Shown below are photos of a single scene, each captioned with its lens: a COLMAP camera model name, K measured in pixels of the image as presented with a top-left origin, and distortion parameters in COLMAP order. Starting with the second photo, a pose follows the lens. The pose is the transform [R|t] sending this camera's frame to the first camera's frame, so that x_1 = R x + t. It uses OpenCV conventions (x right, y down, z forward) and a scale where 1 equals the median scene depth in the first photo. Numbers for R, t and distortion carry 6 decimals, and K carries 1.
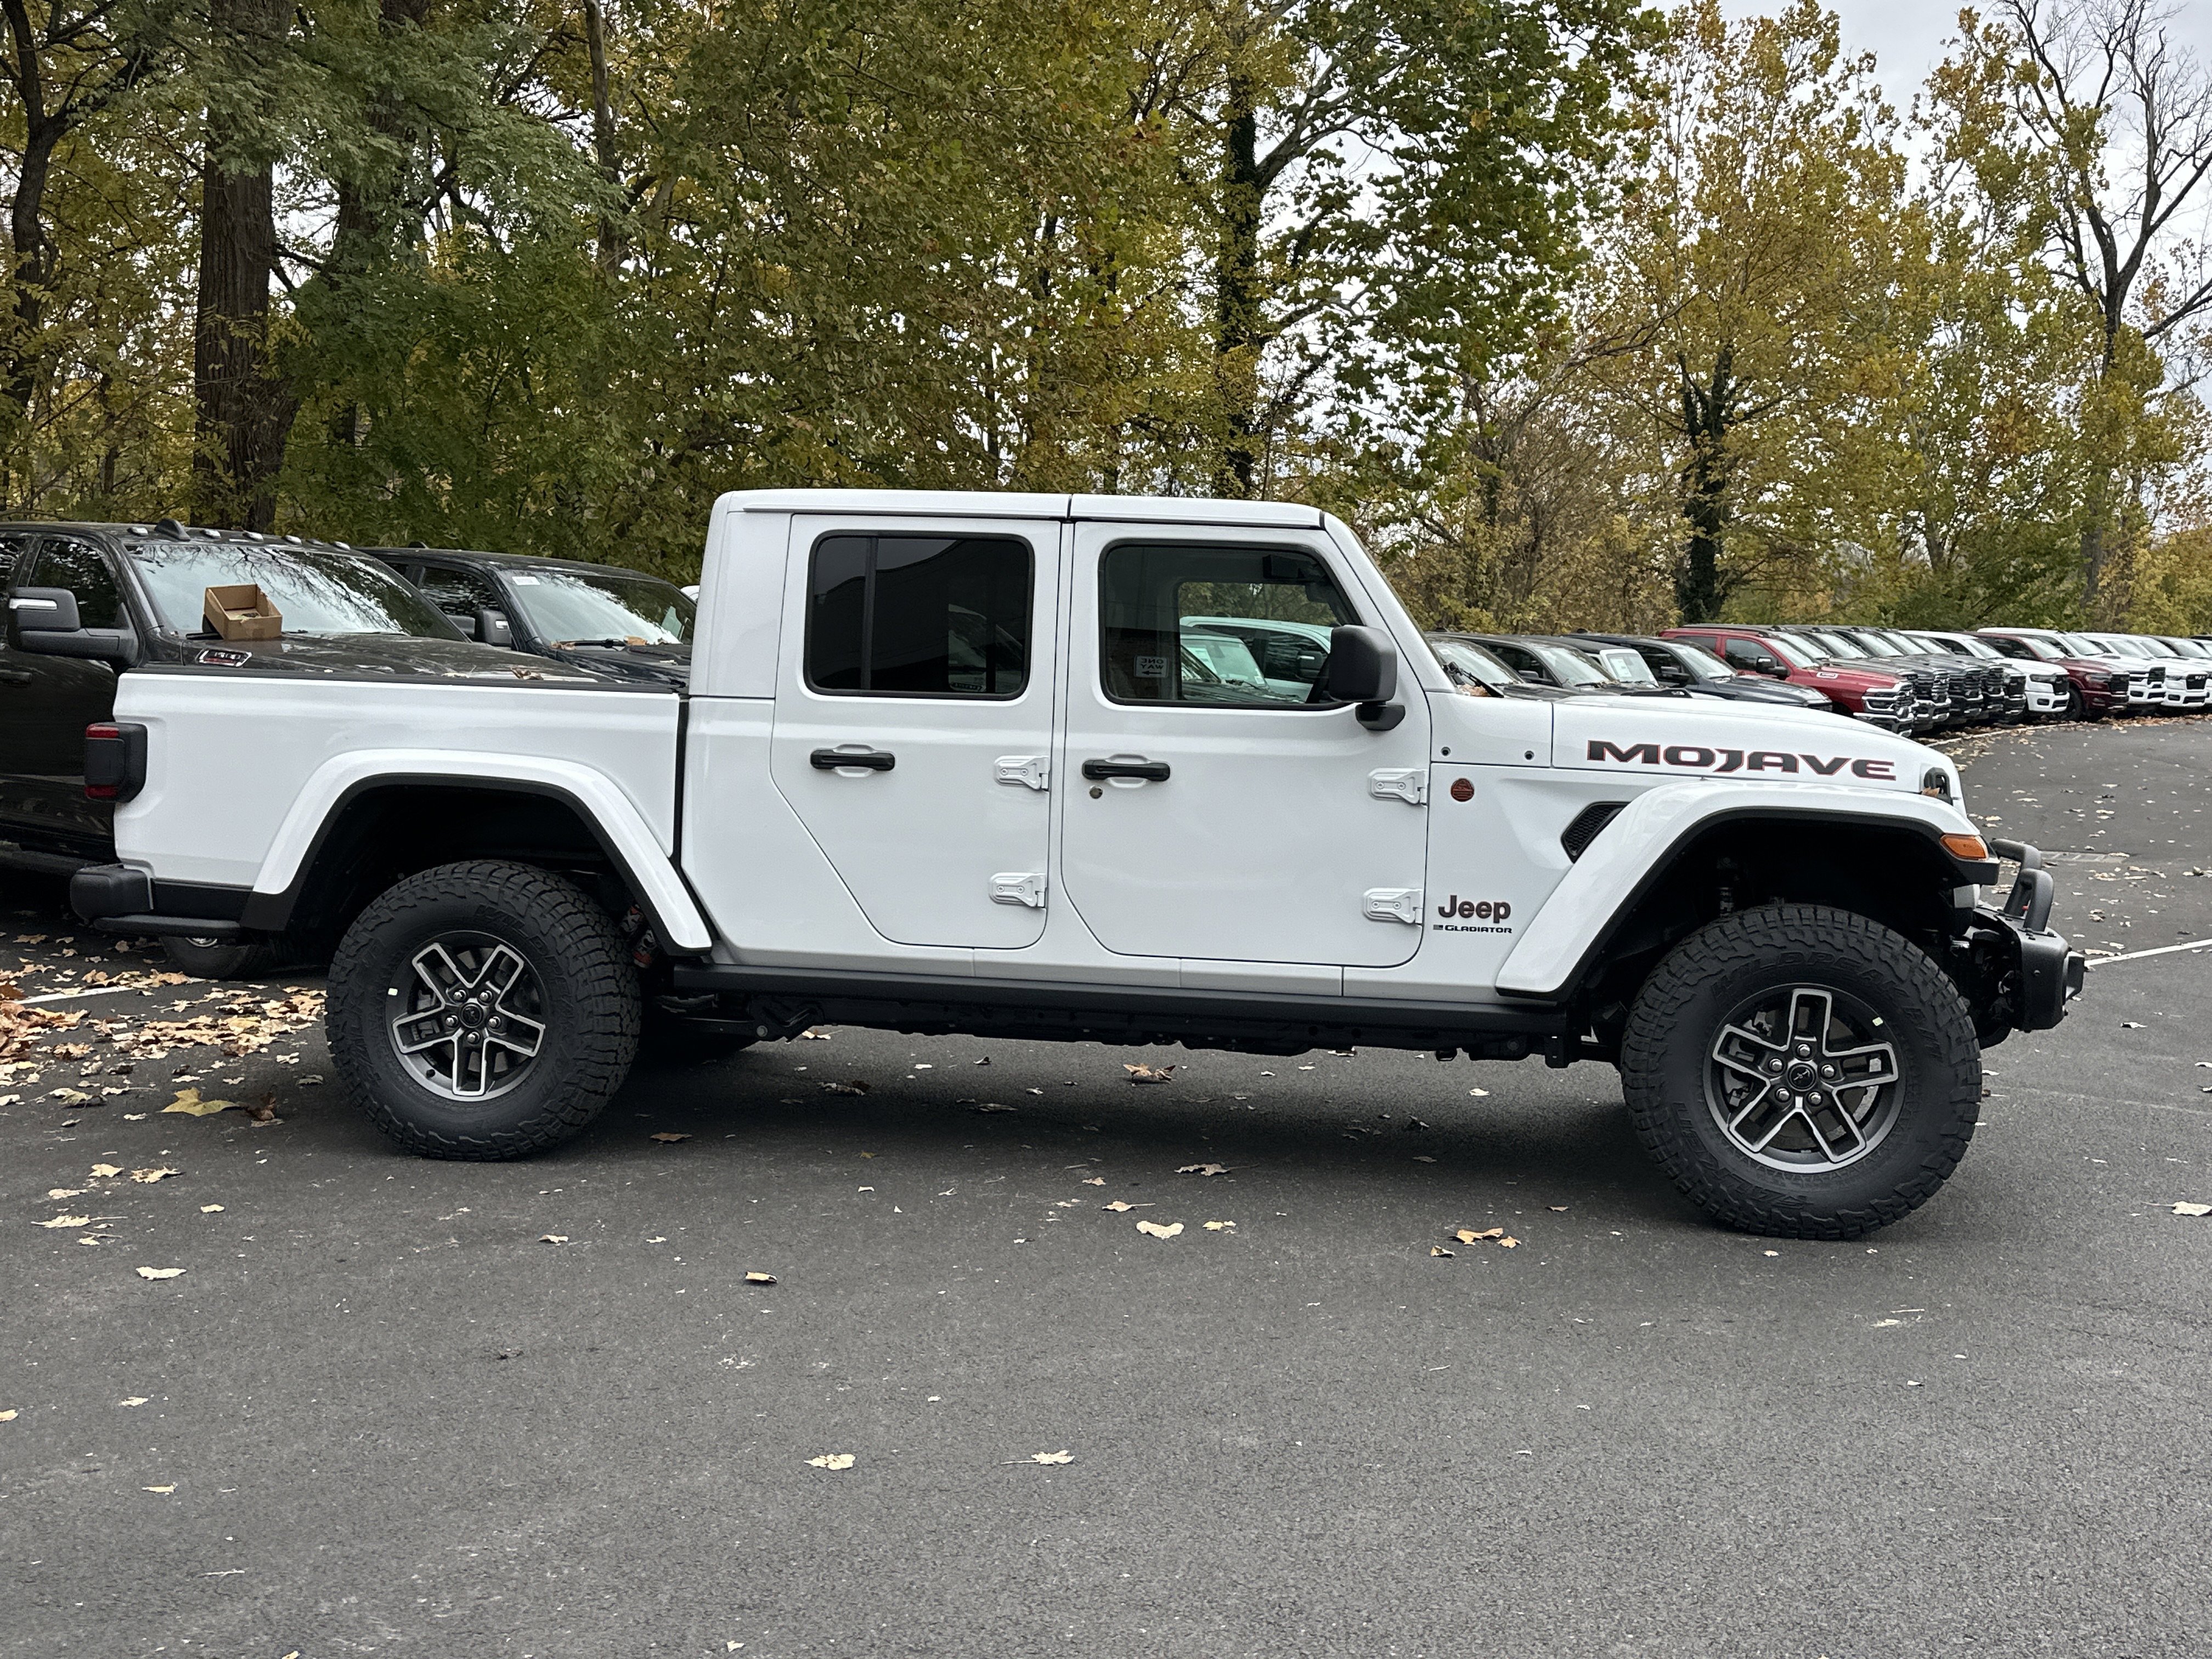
lens RADIAL K [[2185.1, 0, 1090.3], [0, 2185.1, 829.4], [0, 0, 1]] dist [0.179875, -0.352182]
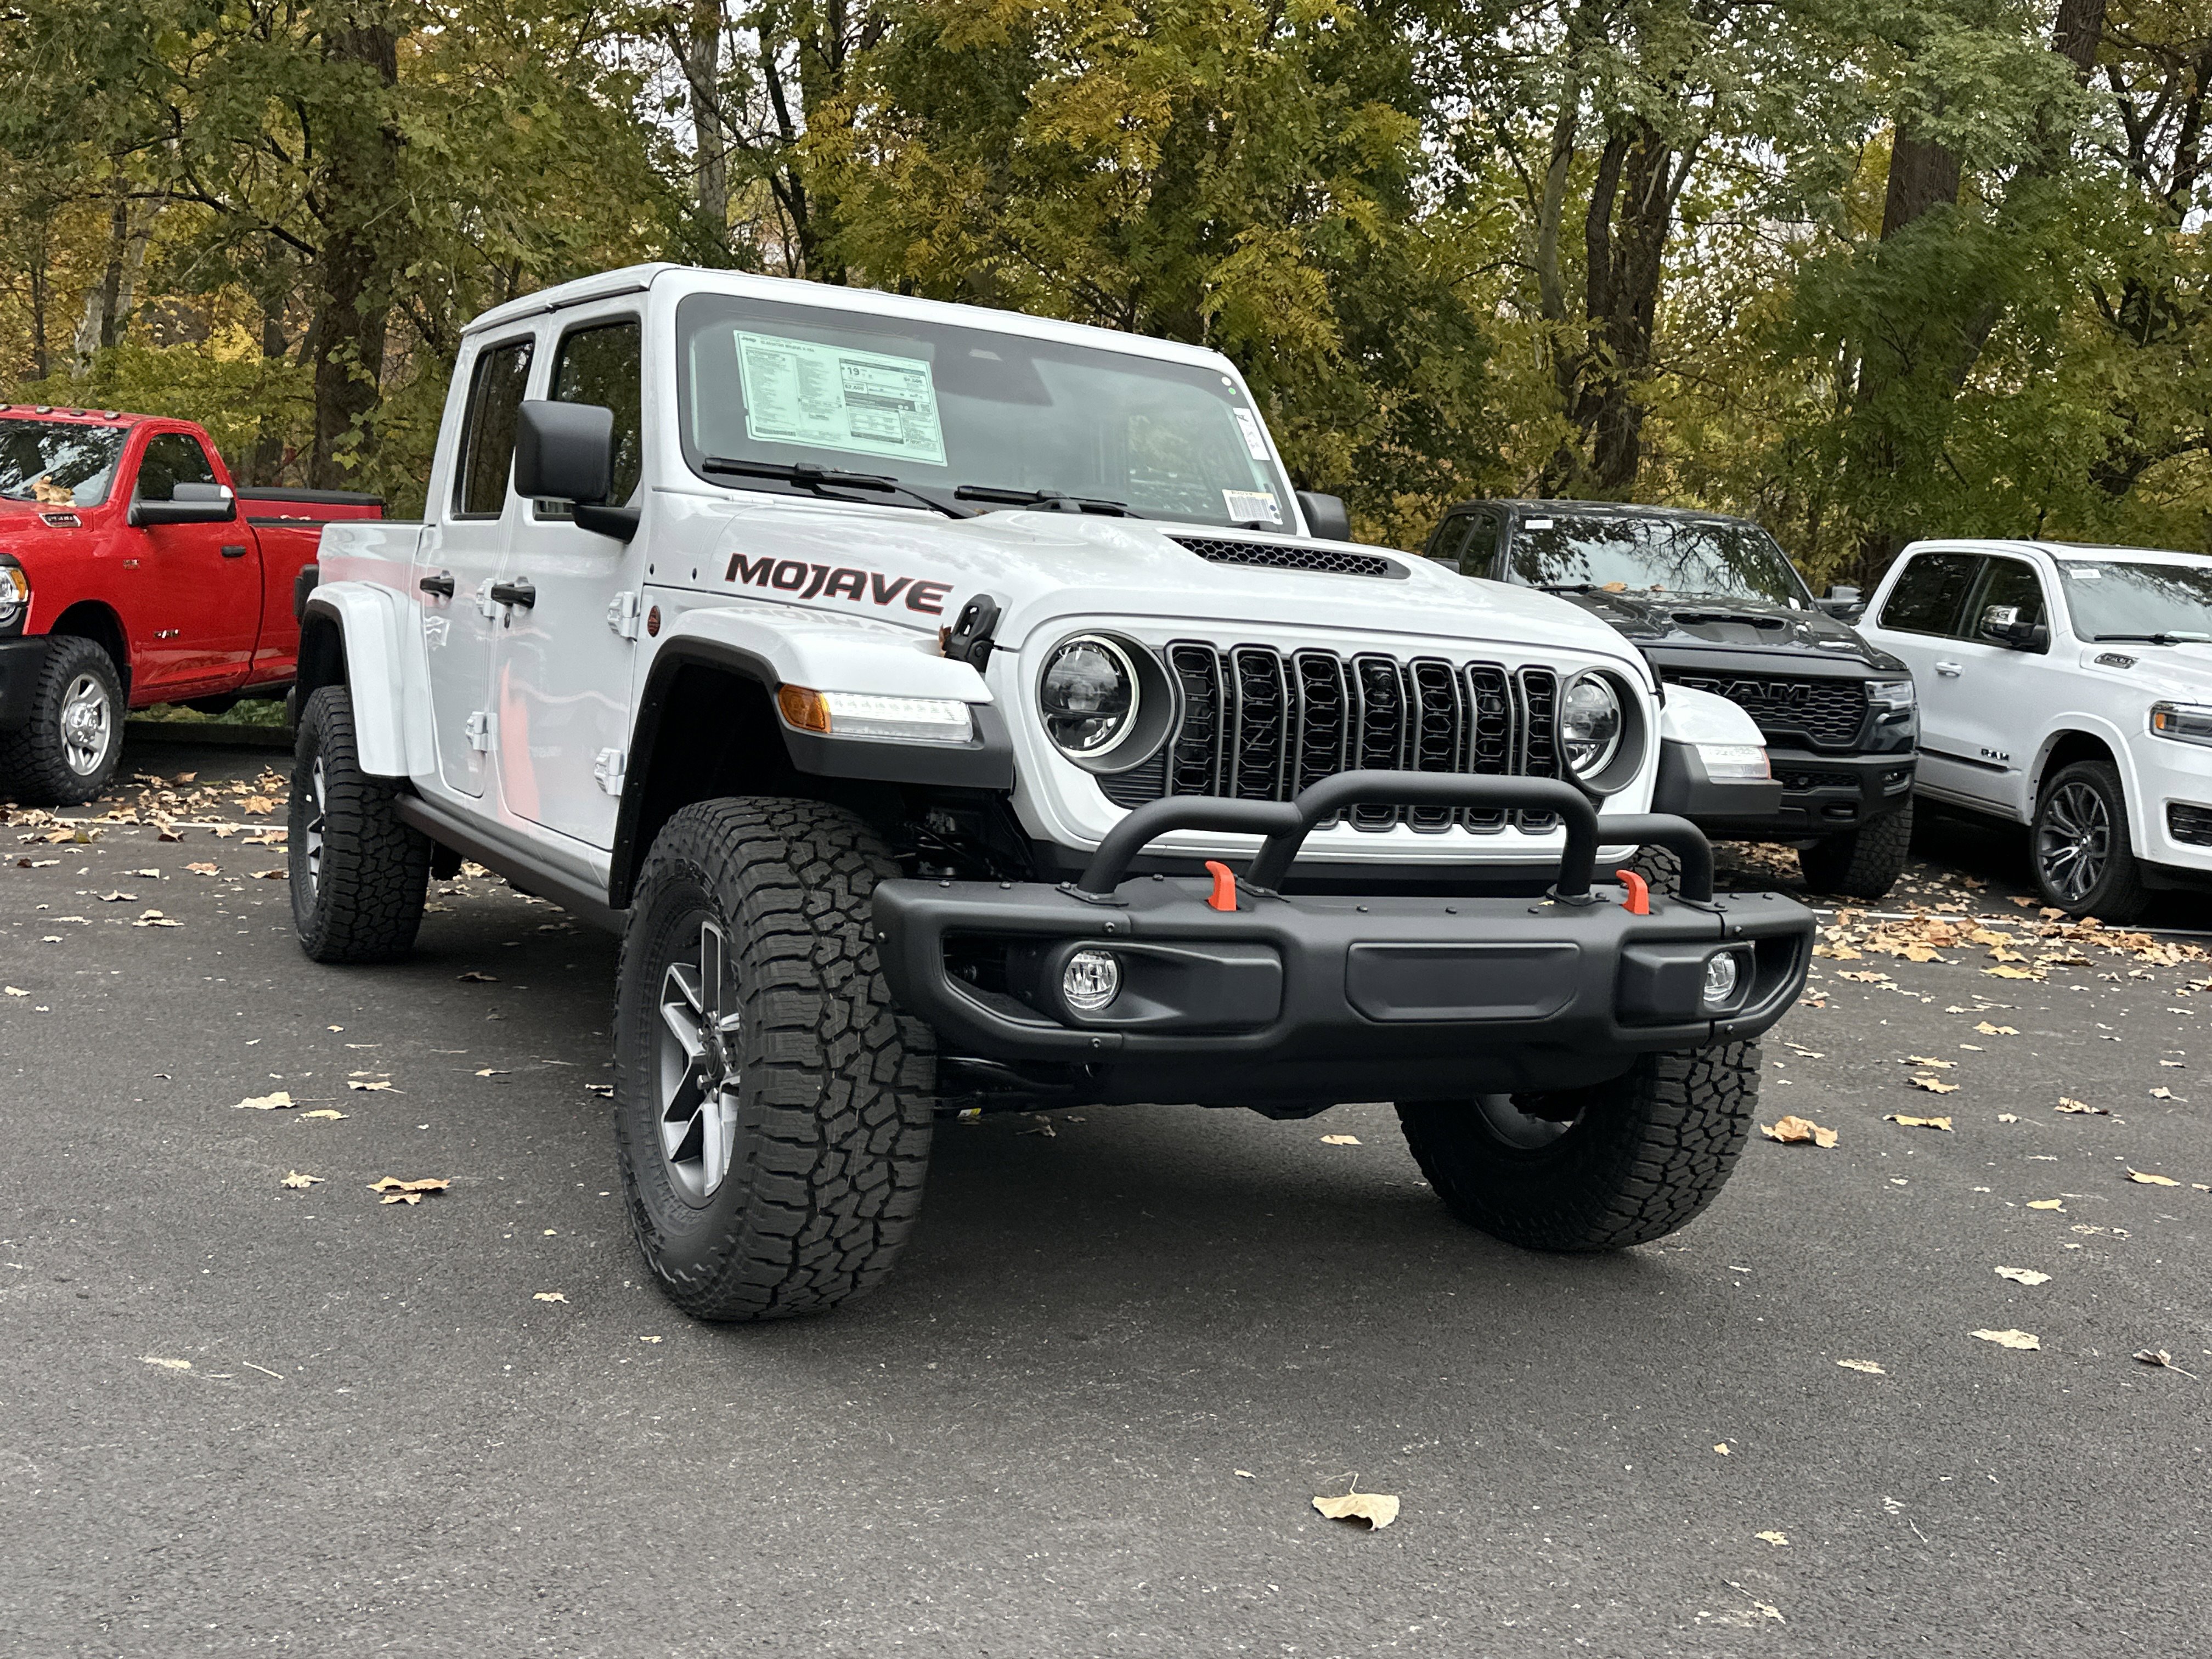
lens RADIAL K [[2185.1, 0, 1090.3], [0, 2185.1, 829.4], [0, 0, 1]] dist [0.179875, -0.352182]
pose [[0.614506, 0.091385, -0.783601, 0.803108], [-0.109286, 0.993552, 0.030167, 0.012735], [0.781306, 0.067099, 0.620531, 0.618870]]
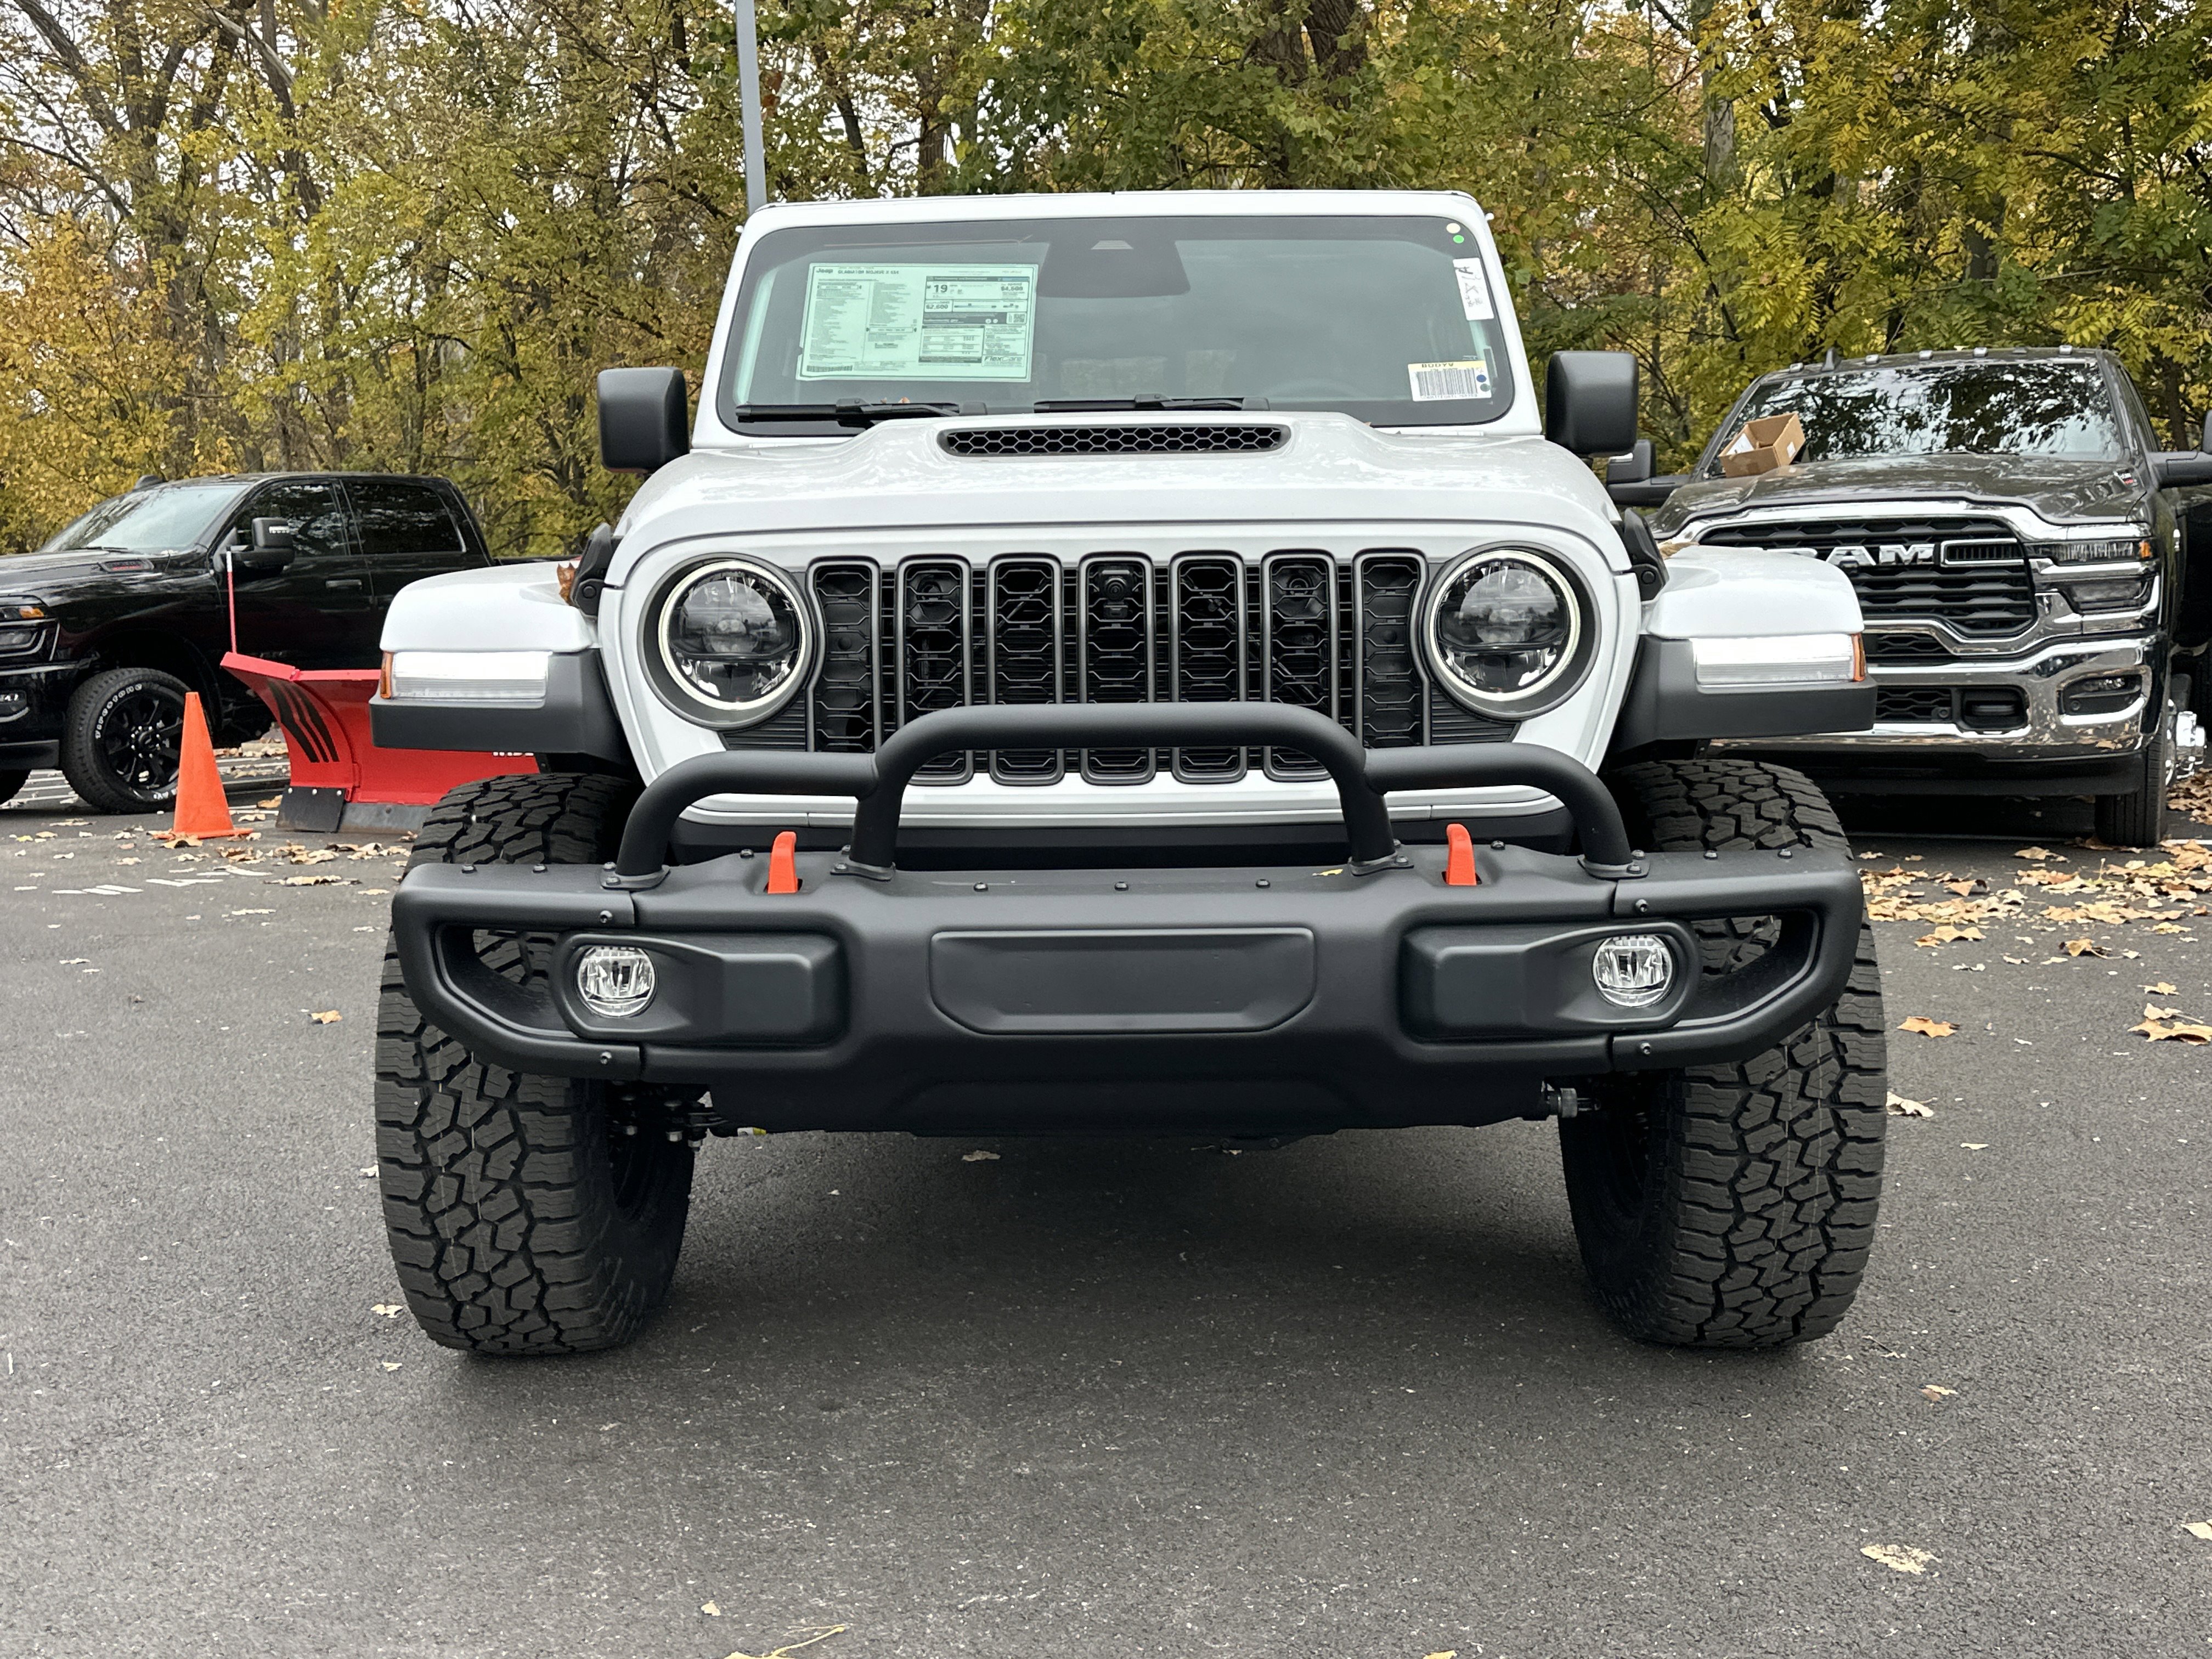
lens RADIAL K [[2187.9, 0, 1088.5], [0, 2187.9, 851.8], [0, 0, 1]] dist [0.178510, -0.341959]
pose [[0.151033, 0.096329, -0.983824, 0.833653], [-0.043987, 0.994910, 0.090662, -0.004077], [0.987550, 0.029582, 0.154502, 0.962627]]
